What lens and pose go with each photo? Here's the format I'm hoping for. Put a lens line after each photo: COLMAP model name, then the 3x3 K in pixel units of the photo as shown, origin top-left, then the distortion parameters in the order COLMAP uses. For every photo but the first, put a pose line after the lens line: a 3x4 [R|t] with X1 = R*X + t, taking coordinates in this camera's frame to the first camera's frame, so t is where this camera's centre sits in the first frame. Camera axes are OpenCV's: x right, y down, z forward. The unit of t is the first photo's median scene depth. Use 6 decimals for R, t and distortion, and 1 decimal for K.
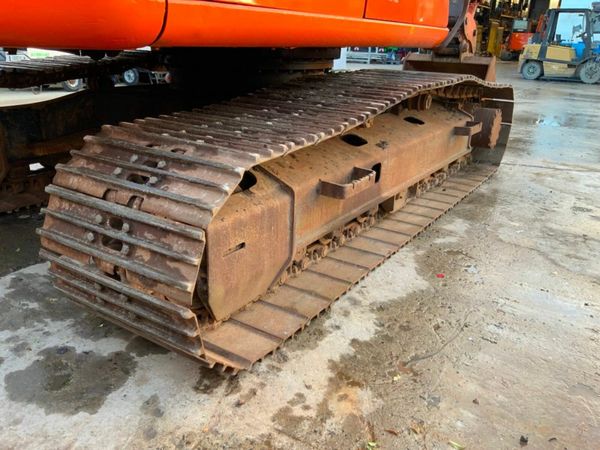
lens RADIAL K [[495.4, 0, 299.7], [0, 495.4, 222.3], [0, 0, 1]] dist [0.095870, -0.185949]
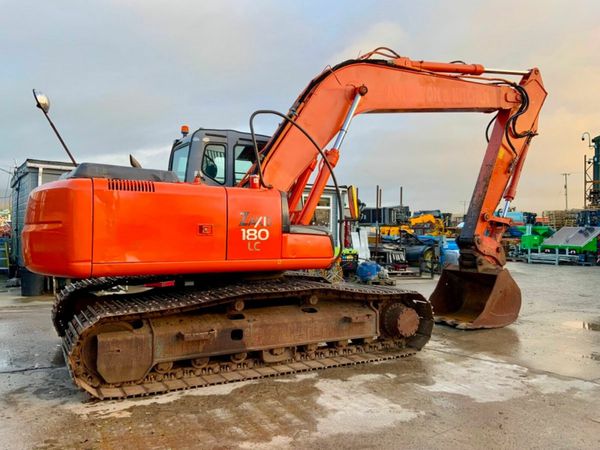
lens RADIAL K [[495.4, 0, 299.7], [0, 495.4, 222.3], [0, 0, 1]] dist [0.095870, -0.185949]
pose [[0.885326, -0.030105, -0.463995, 1.423073], [-0.144713, 0.930500, -0.336493, 0.121102], [0.441878, 0.365052, 0.819439, -0.688718]]
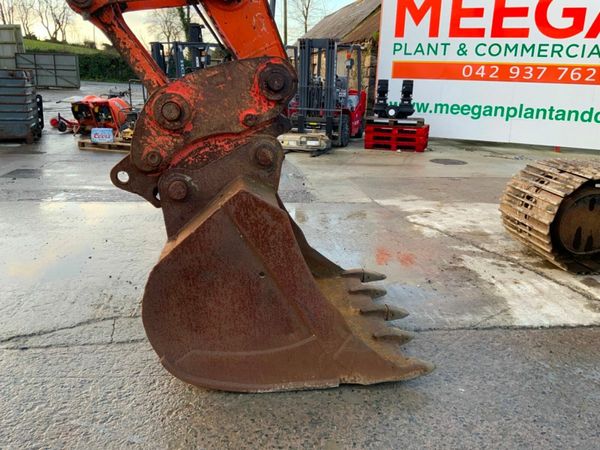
lens RADIAL K [[495.3, 0, 309.6], [0, 495.3, 228.9], [0, 0, 1]] dist [0.042985, -0.086462]
pose [[-0.663202, -0.275869, 0.695744, 0.008488], [0.206482, 0.826076, 0.524371, -1.375134], [-0.719395, 0.491422, -0.490893, 3.359070]]
